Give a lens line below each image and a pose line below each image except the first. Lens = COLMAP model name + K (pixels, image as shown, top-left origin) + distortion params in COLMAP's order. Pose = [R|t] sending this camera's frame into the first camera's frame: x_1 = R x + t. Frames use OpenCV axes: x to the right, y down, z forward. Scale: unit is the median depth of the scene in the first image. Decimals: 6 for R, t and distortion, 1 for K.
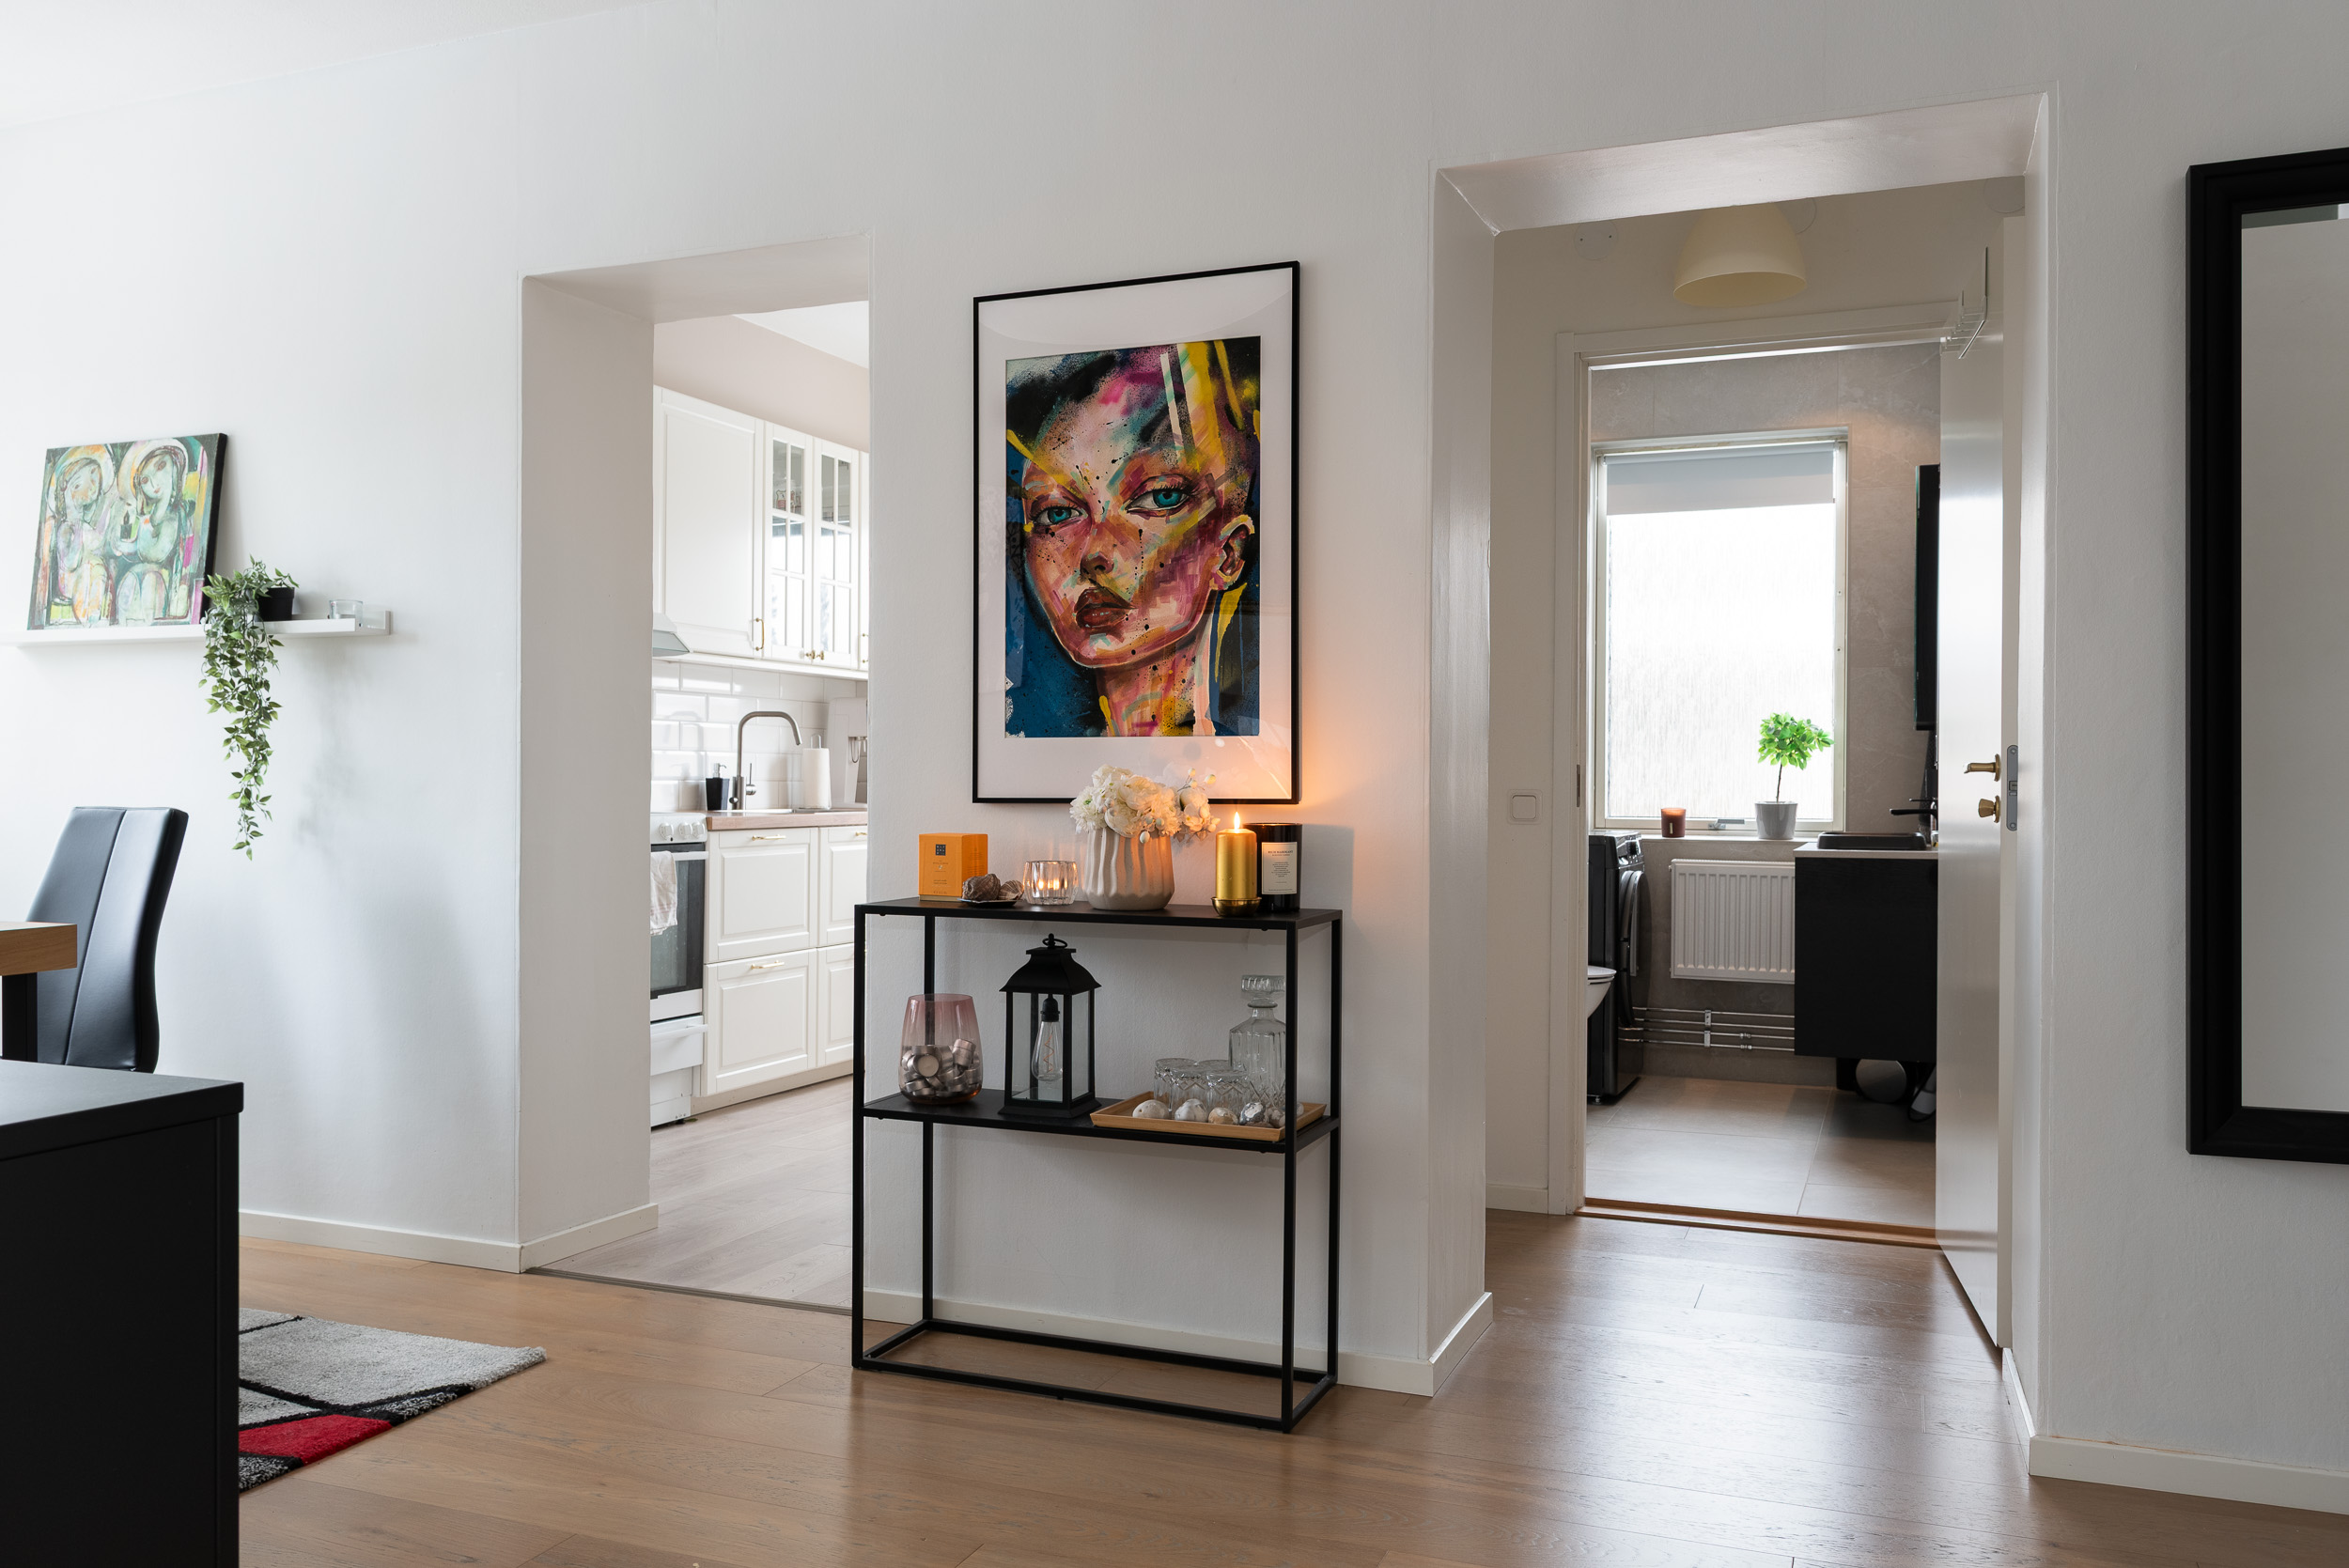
lens RADIAL K [[1824.6, 0, 1174.5], [0, 1824.6, 784.0], [0, 0, 1]] dist [0.005066, 0.002402]
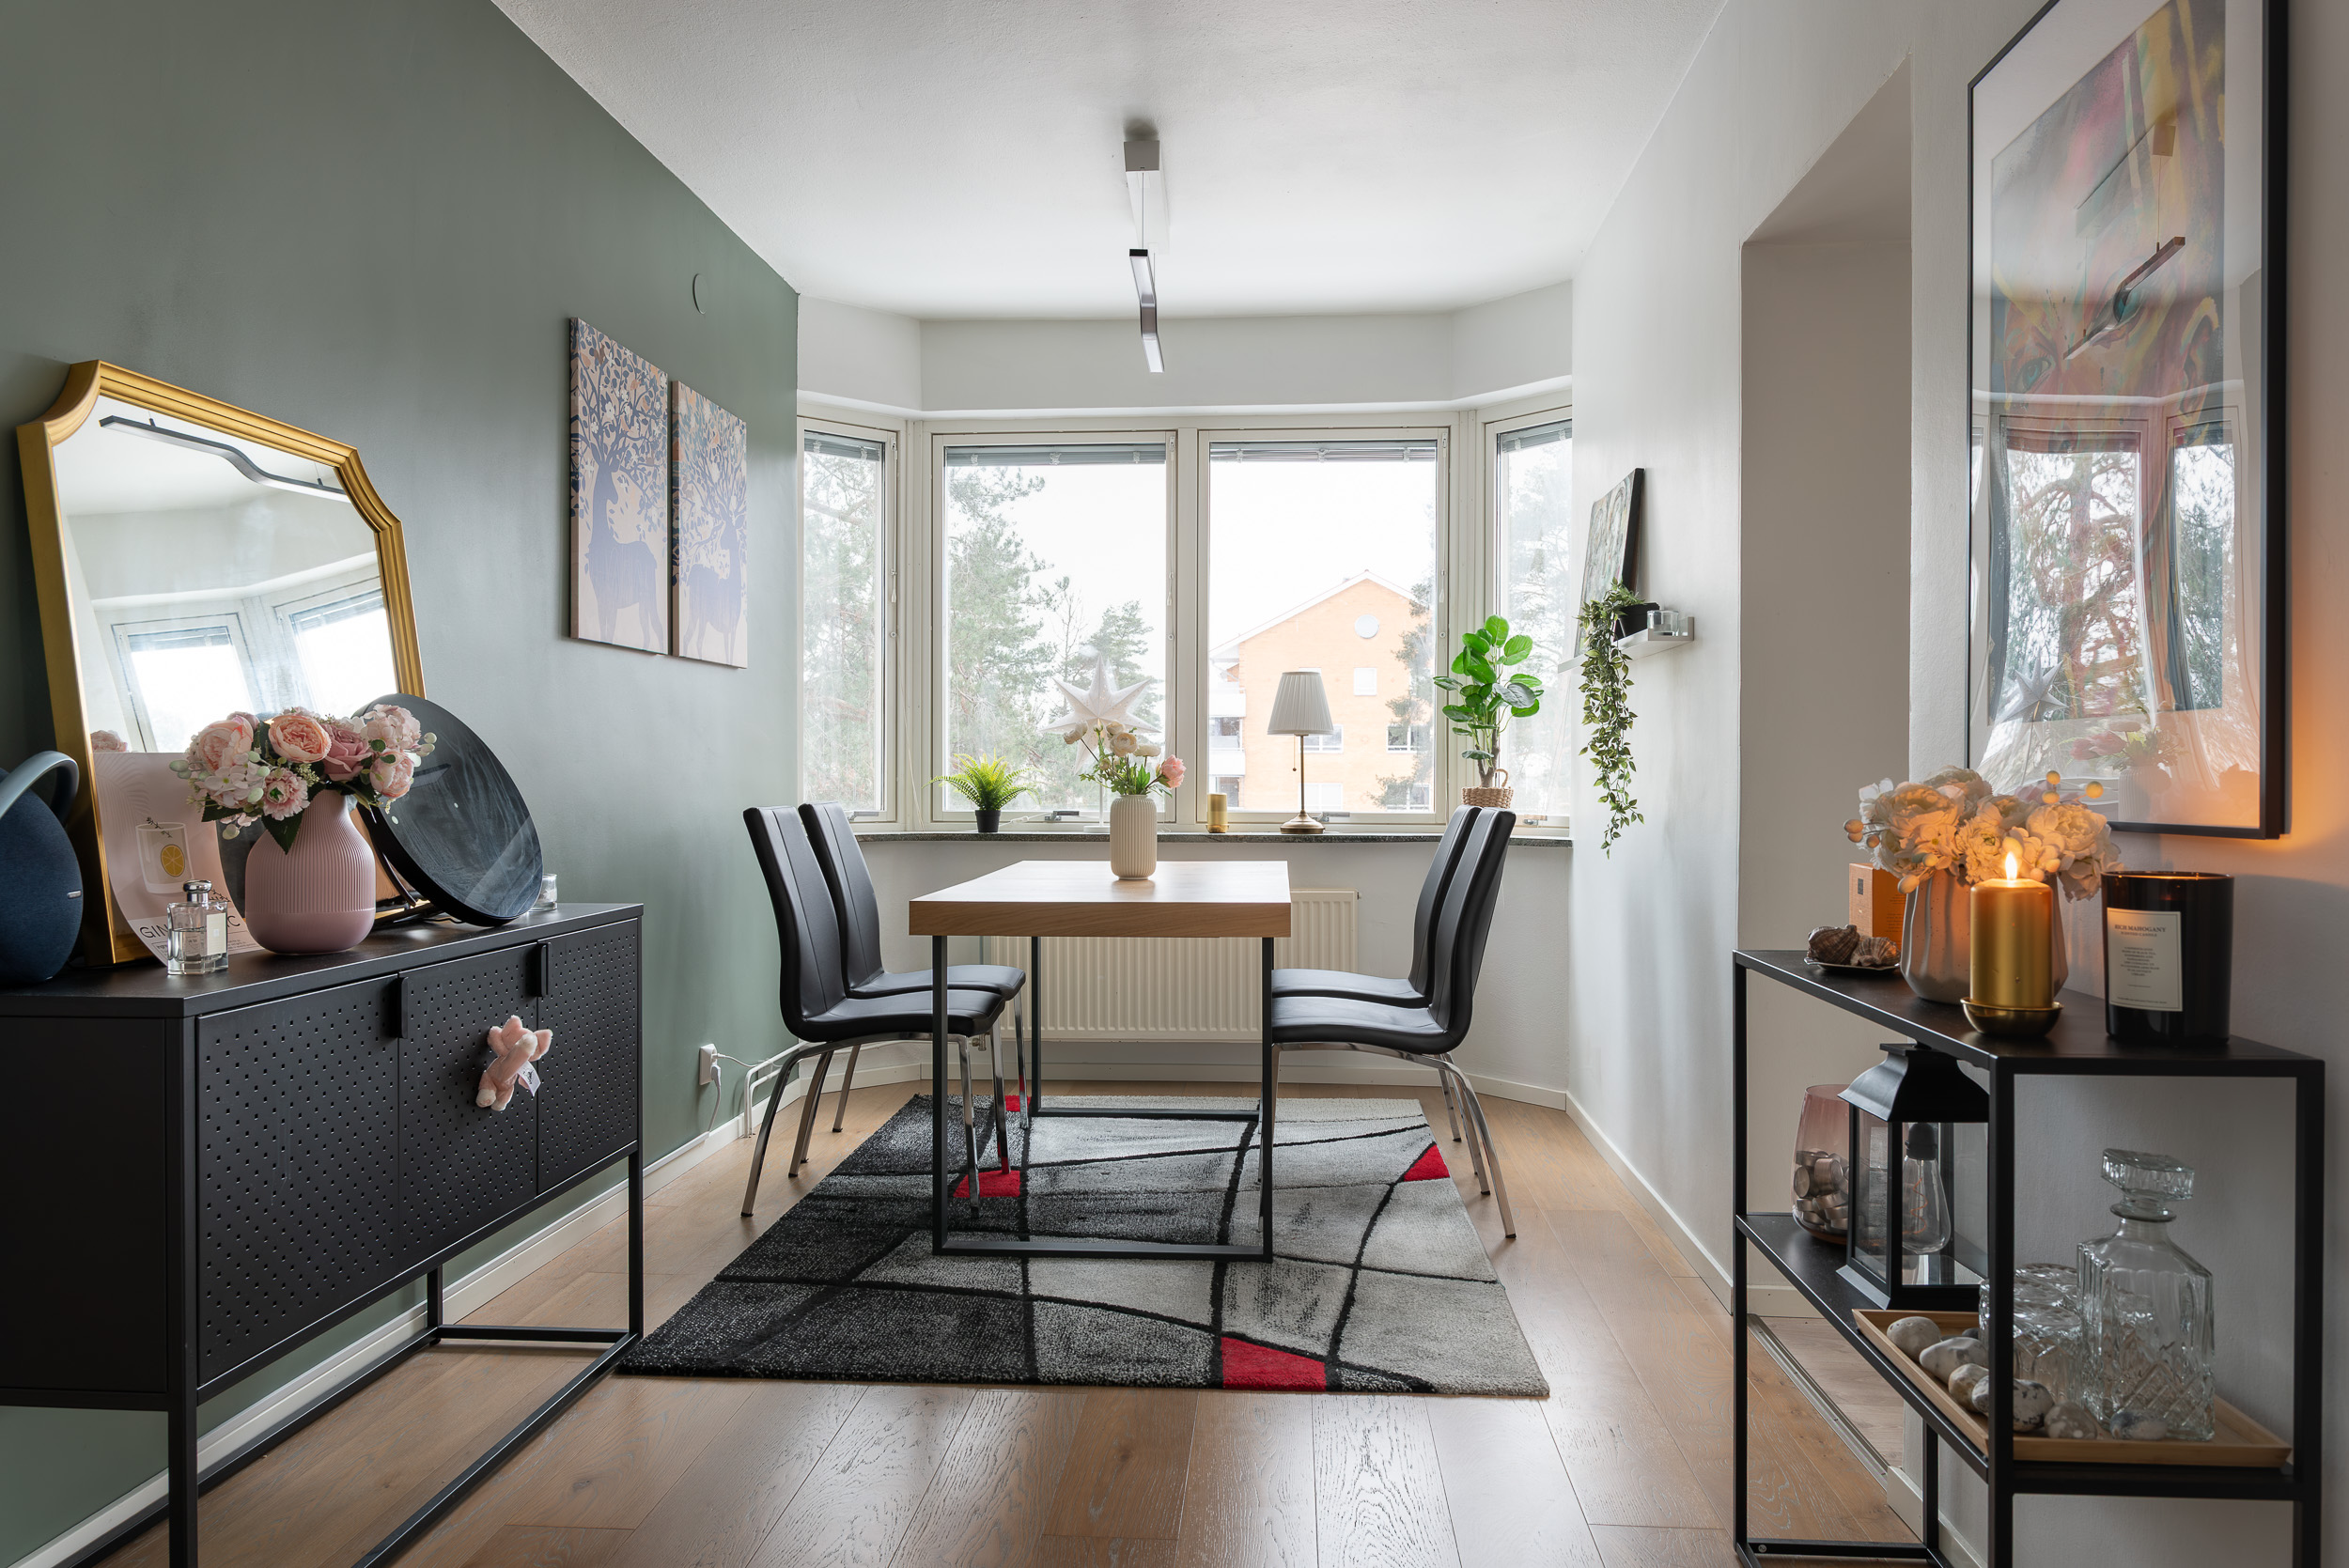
lens RADIAL K [[1611.8, 0, 1174.5], [0, 1611.8, 784.0], [0, 0, 1]] dist [-0.001400, -0.000062]
pose [[0.295937, 0.001338, -0.955207, 0.396811], [-0.001874, 0.999998, 0.000820, -0.003910], [0.955206, 0.001547, 0.295939, 0.562986]]
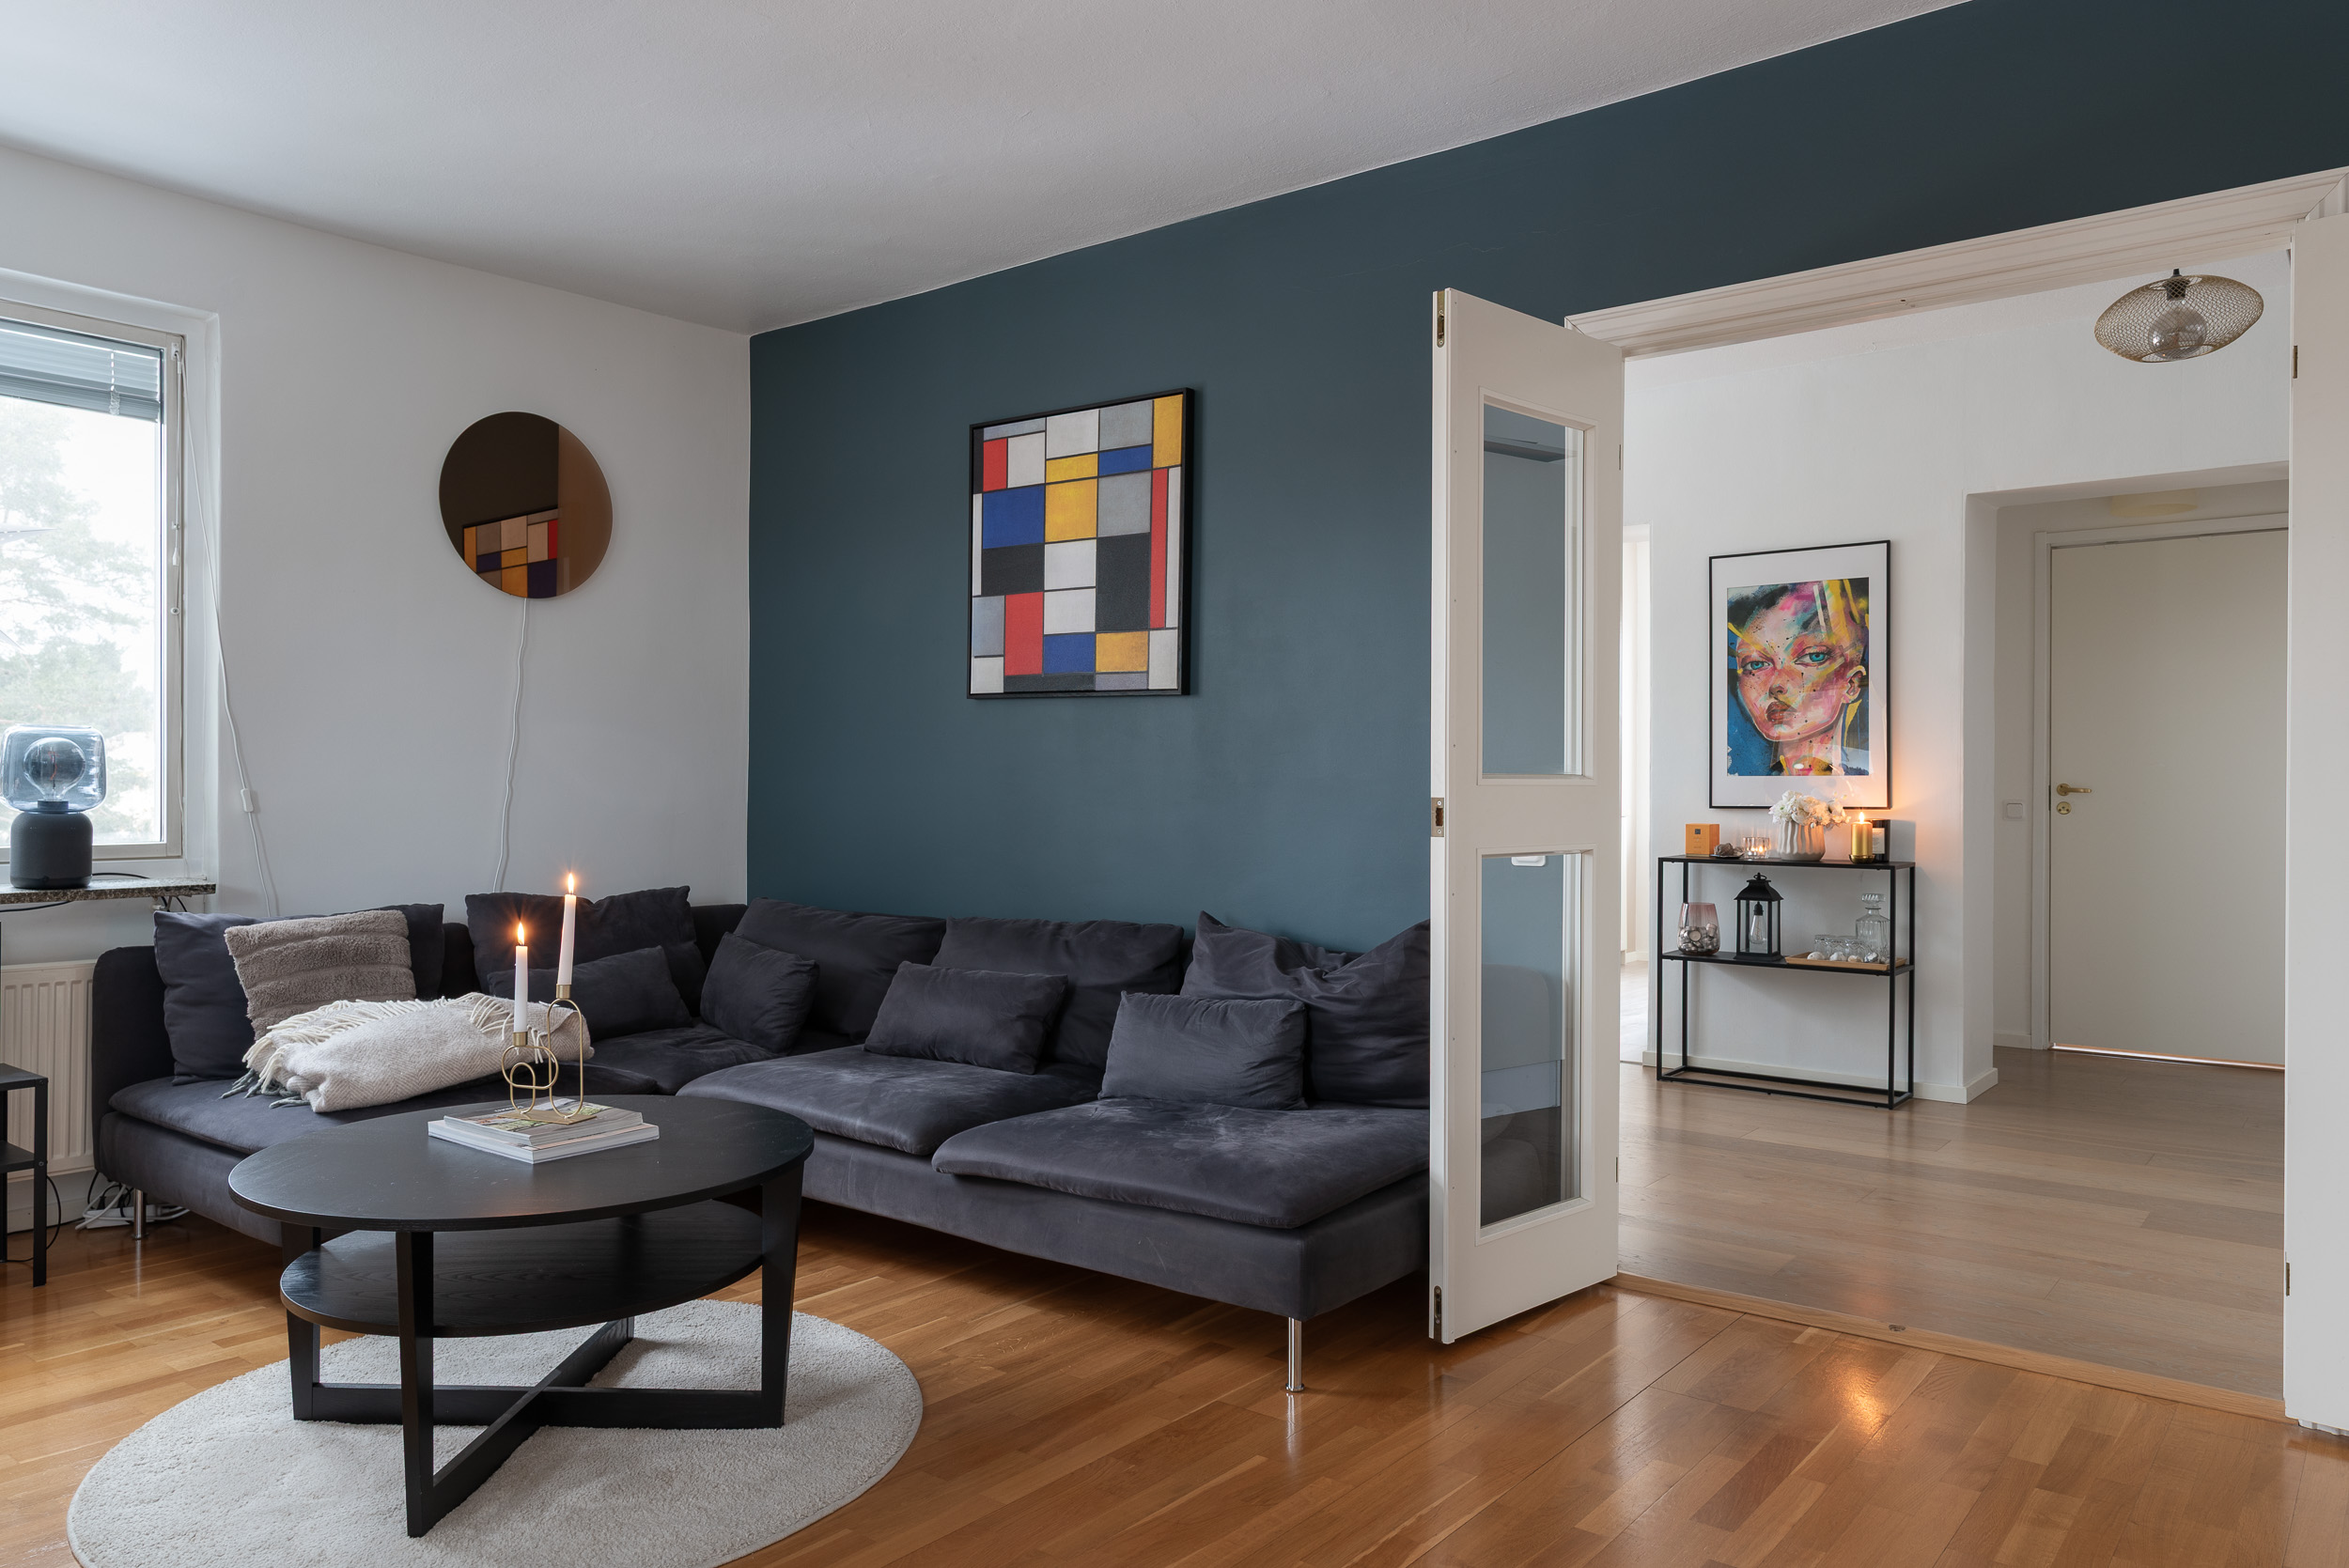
lens RADIAL K [[1585.4, 0, 1174.5], [0, 1585.4, 784.0], [0, 0, 1]] dist [0.006154, 0.000883]
pose [[0.956076, -0.003068, -0.293101, -0.170703], [0.002263, 0.999993, -0.003086, -0.013322], [0.293109, 0.002288, 0.956076, -0.887997]]
